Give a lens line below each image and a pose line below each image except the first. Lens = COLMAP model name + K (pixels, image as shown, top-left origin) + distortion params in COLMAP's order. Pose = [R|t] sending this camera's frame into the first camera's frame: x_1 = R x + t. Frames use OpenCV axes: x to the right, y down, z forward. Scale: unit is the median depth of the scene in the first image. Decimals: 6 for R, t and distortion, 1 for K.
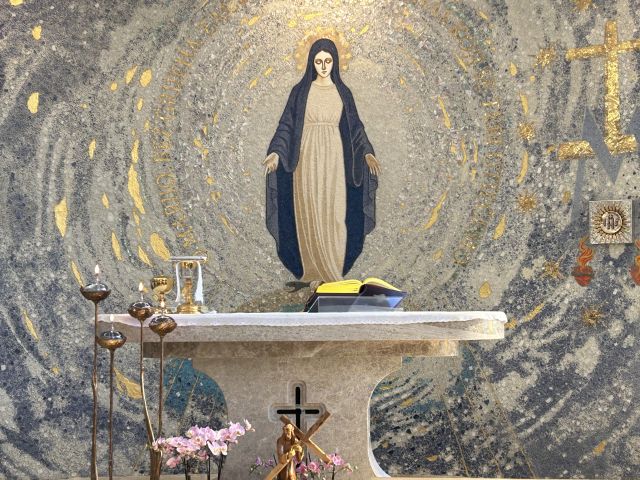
lens RADIAL K [[1249.1, 0, 304.2], [0, 1249.1, 246.9], [0, 0, 1]] dist [0.132085, 0.000000]
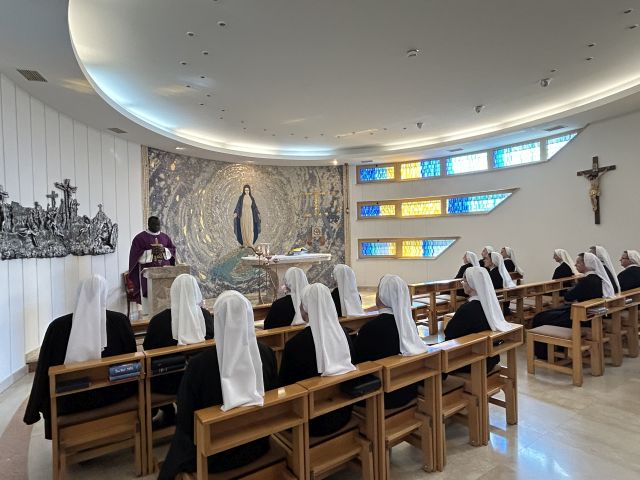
lens RADIAL K [[376.2, 0, 321.0], [0, 376.2, 239.4], [0, 0, 1]] dist [0.015392, -0.004131]
pose [[0.792838, -0.016915, 0.609197, -0.547457], [-0.010100, 0.999113, 0.040886, -0.046463], [-0.609349, -0.038569, 0.791964, -0.091772]]
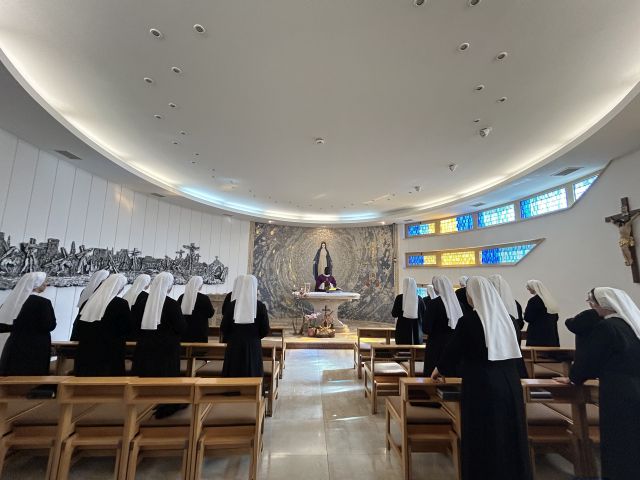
lens RADIAL K [[257.1, 0, 318.9], [0, 257.1, 240.5], [0, 0, 1]] dist [0.000918, 0.000025]
pose [[0.994939, 0.039229, 0.092505, -0.122280], [-0.031117, 0.995673, -0.087559, -0.069116], [-0.095540, 0.084237, 0.991855, -0.188212]]
